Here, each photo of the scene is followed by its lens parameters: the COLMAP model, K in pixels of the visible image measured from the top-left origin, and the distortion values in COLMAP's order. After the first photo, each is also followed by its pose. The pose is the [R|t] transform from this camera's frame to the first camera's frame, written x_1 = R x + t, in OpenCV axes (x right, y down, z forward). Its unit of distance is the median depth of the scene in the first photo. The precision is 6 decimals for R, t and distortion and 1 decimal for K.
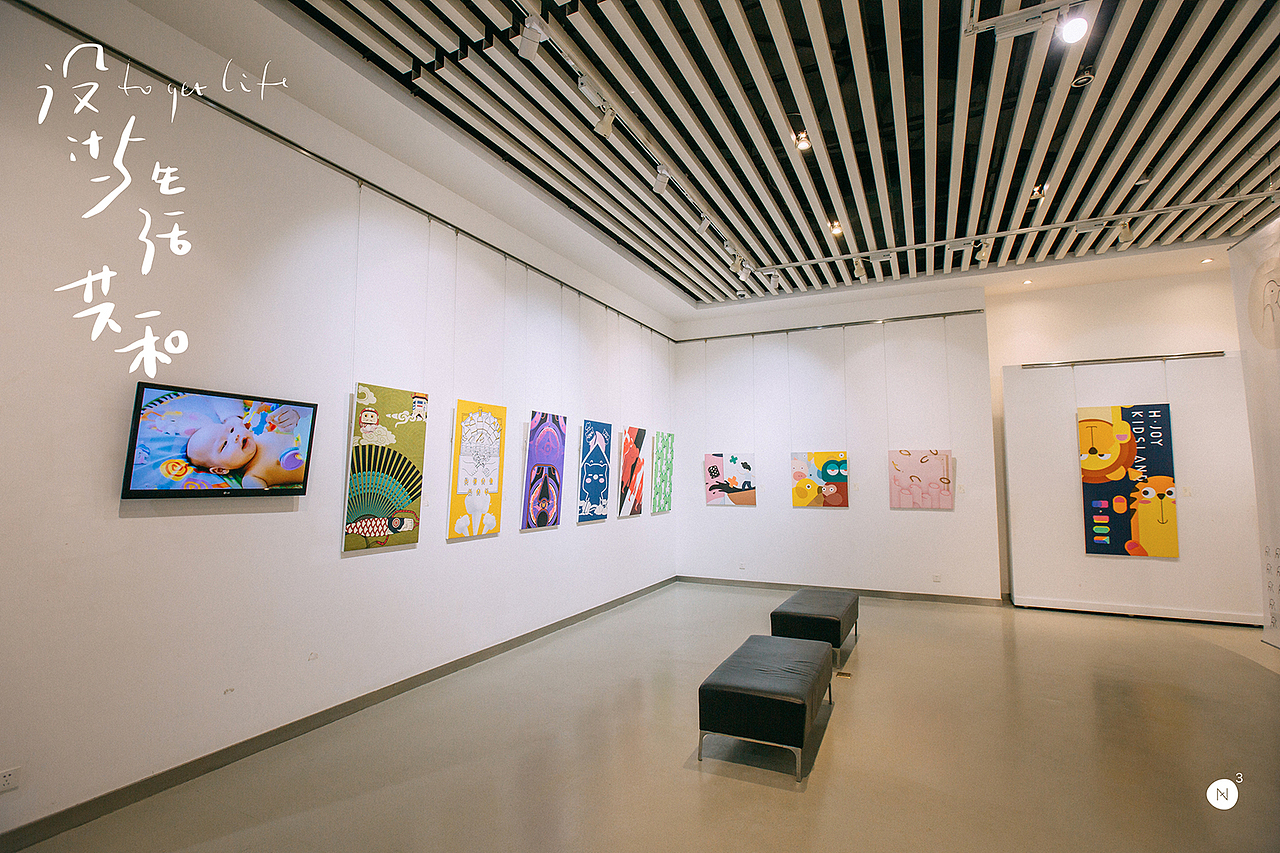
lens RADIAL K [[570.7, 0, 683.6], [0, 570.7, 433.2], [0, 0, 1]] dist [-0.004387, 0.000083]
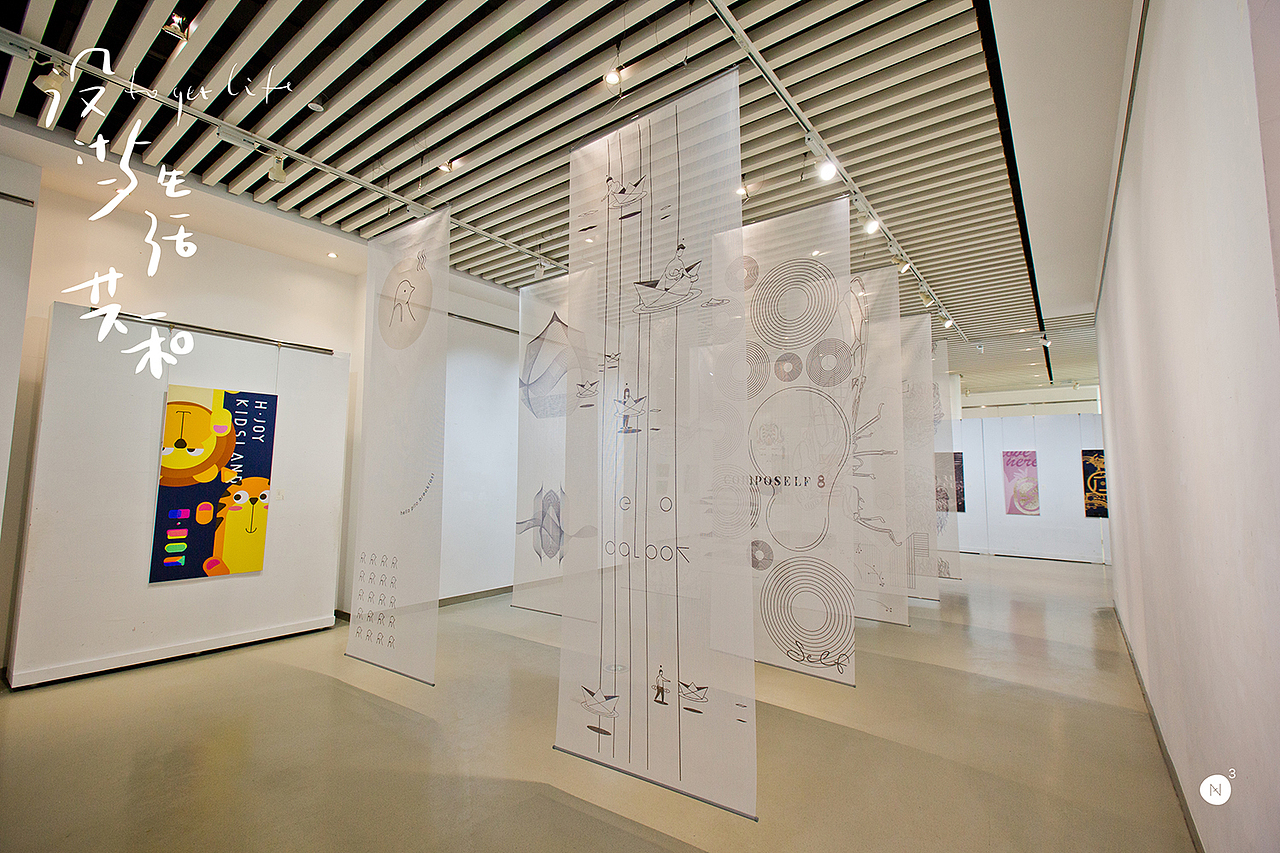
lens RADIAL K [[570.7, 0, 630.6], [0, 570.7, 410.7], [0, 0, 1]] dist [-0.004387, 0.000083]
pose [[0.245667, 0.114071, 0.962619, 0.132925], [-0.081488, 0.991967, -0.096752, 0.012215], [-0.965923, -0.054673, 0.252989, 0.235574]]
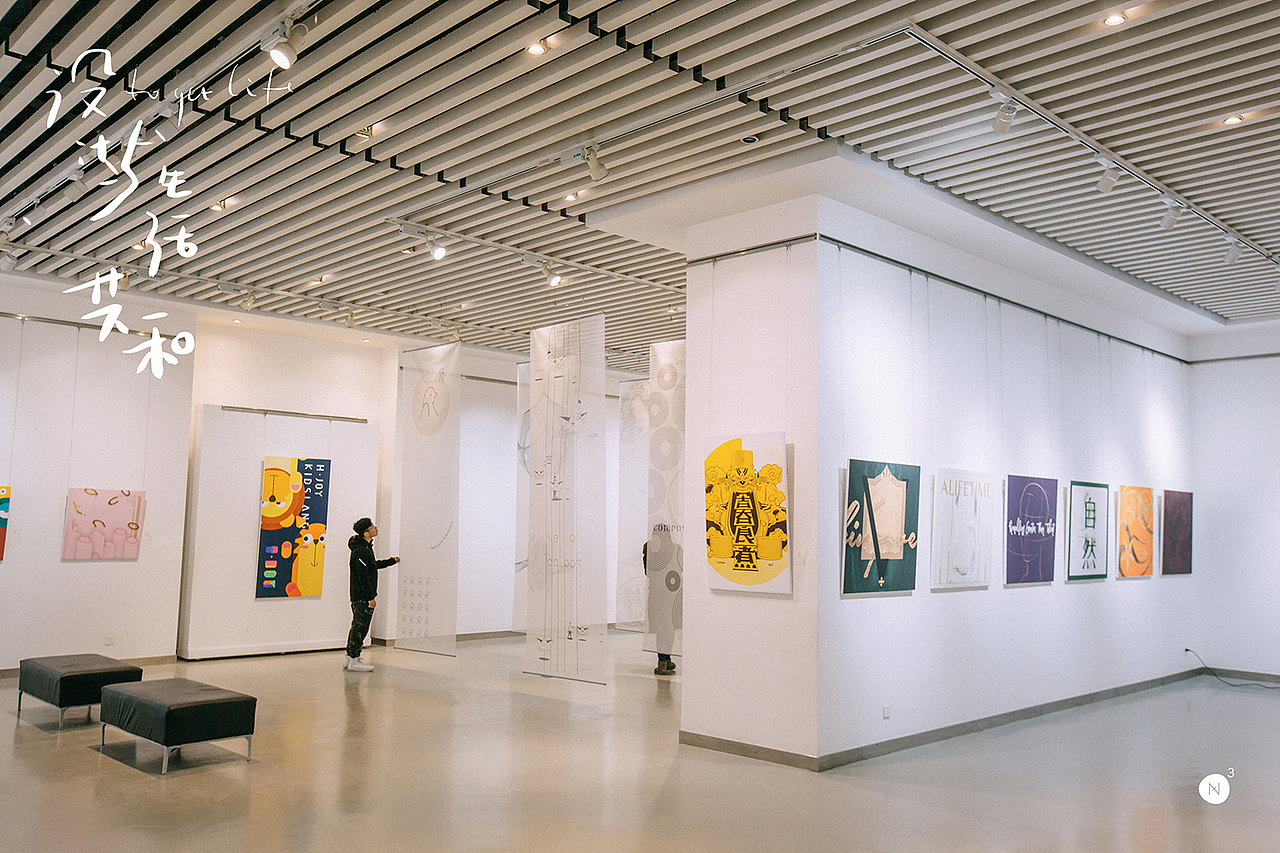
lens RADIAL K [[1065.3, 0, 641.9], [0, 1065.3, 432.4], [0, 0, 1]] dist [0.001120, 0.005869]
pose [[0.375100, 0.088513, 0.922749, -0.851189], [-0.083313, 0.994621, -0.061540, -0.026328], [-0.923233, -0.053794, 0.380457, -0.364887]]
